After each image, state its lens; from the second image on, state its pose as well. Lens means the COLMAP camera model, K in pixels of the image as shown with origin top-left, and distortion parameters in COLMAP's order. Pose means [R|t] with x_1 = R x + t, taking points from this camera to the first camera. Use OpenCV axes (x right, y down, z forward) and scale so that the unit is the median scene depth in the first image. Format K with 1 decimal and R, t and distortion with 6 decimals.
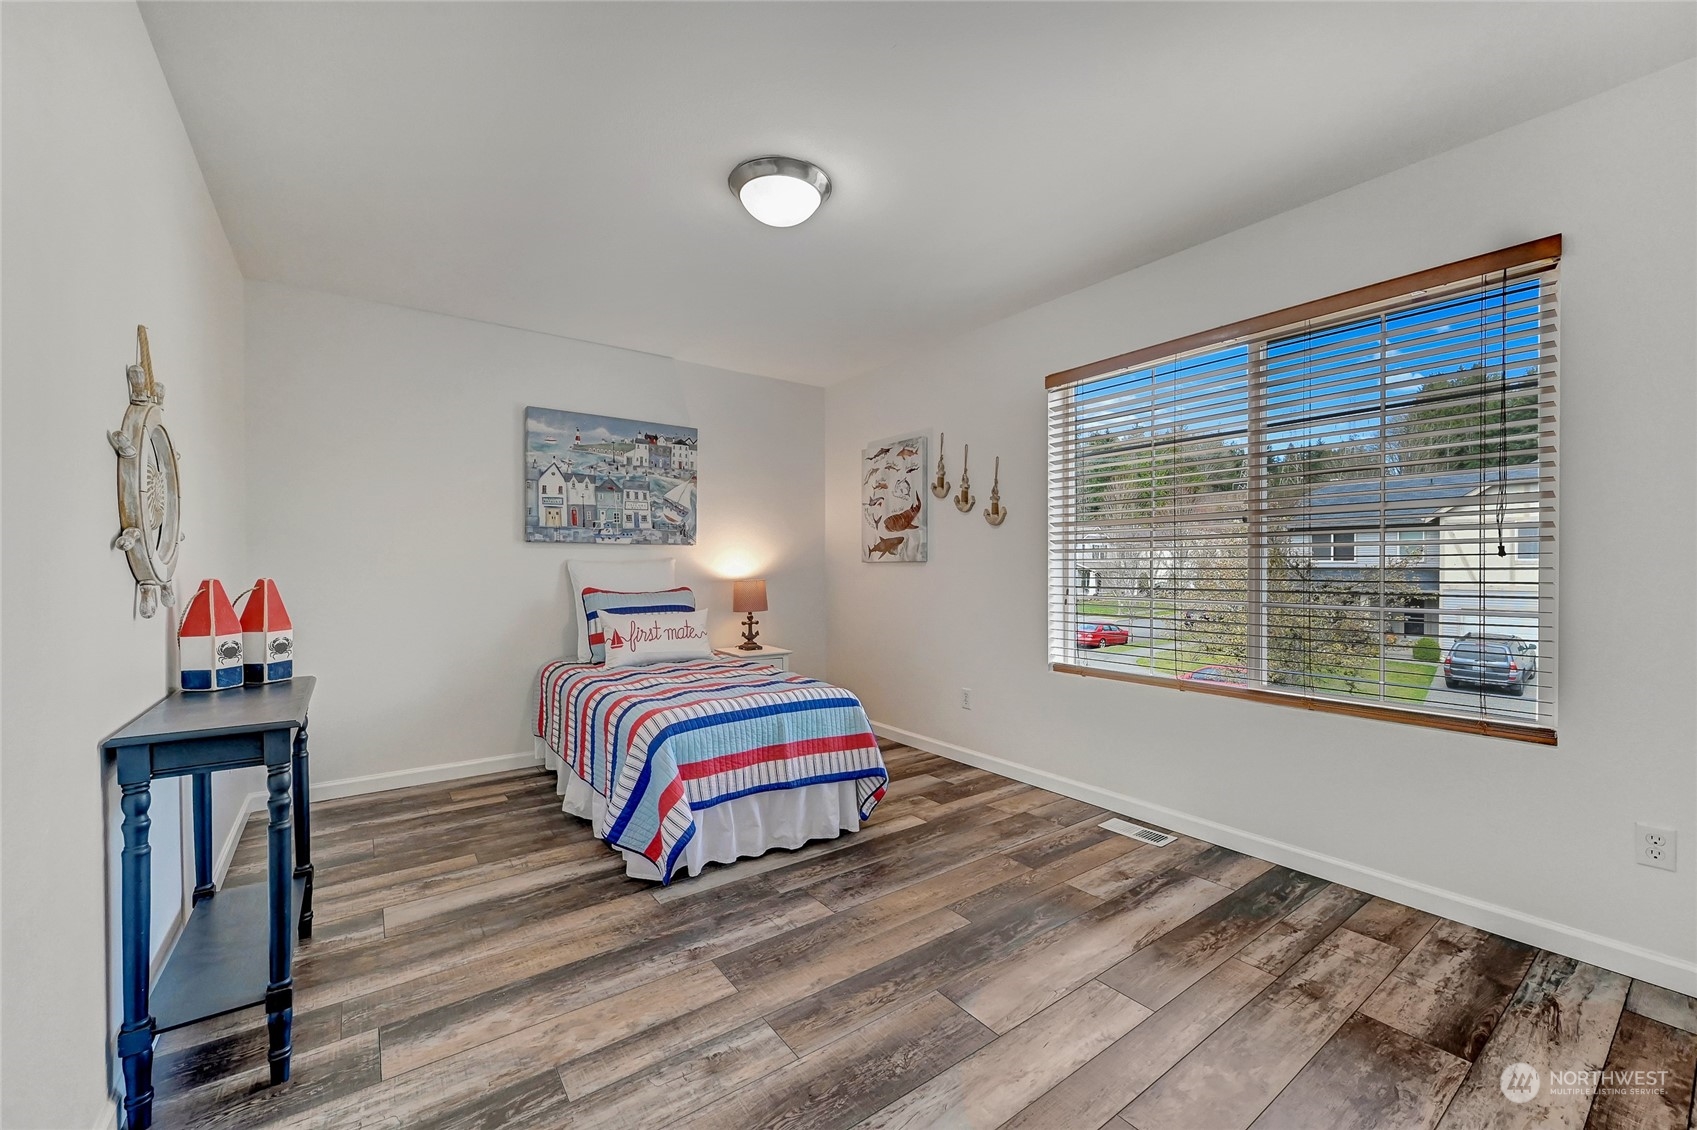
lens RADIAL K [[680.0, 0, 857.2], [0, 680.0, 567.9], [0, 0, 1]] dist [-0.001300, -0.000211]
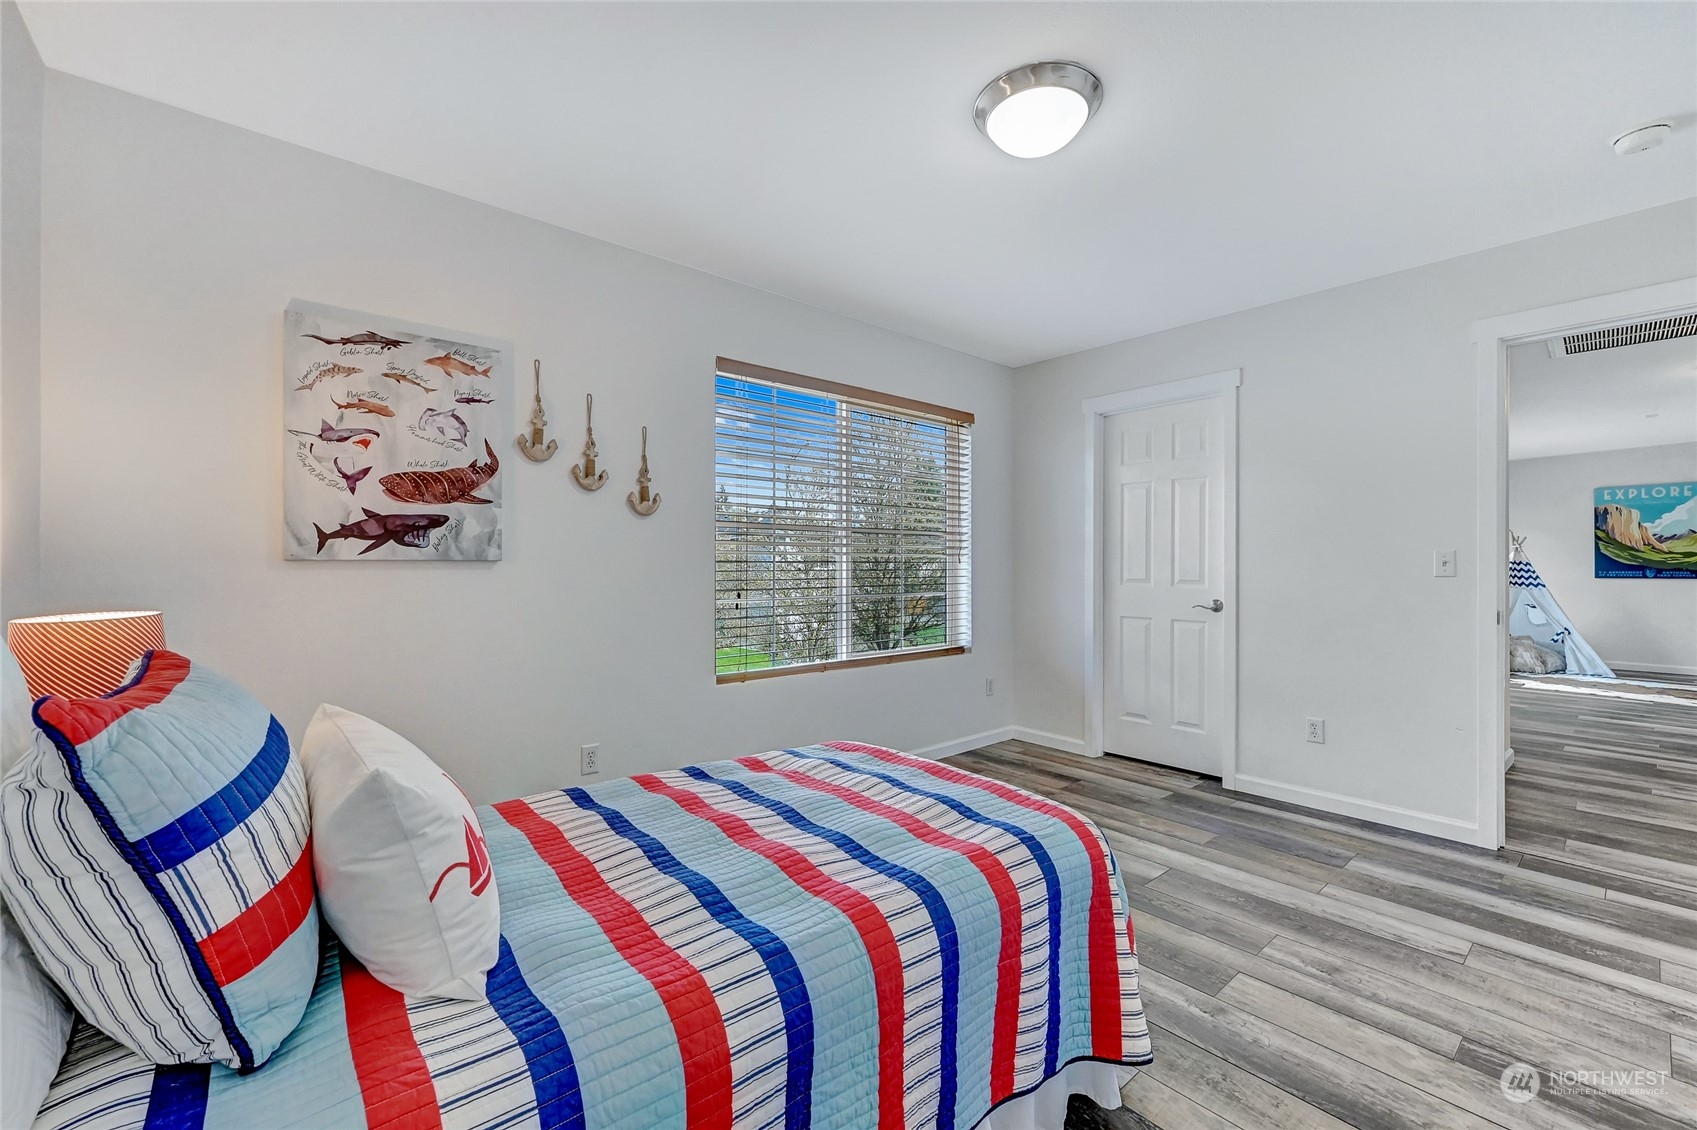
lens RADIAL K [[680.0, 0, 857.4], [0, 680.0, 566.5], [0, 0, 1]] dist [-0.001300, -0.000211]
pose [[-0.074059, 0.004166, 0.997245, -0.662877], [0.003210, 0.999987, -0.003939, -0.001700], [-0.997249, 0.002910, -0.074071, 0.933535]]
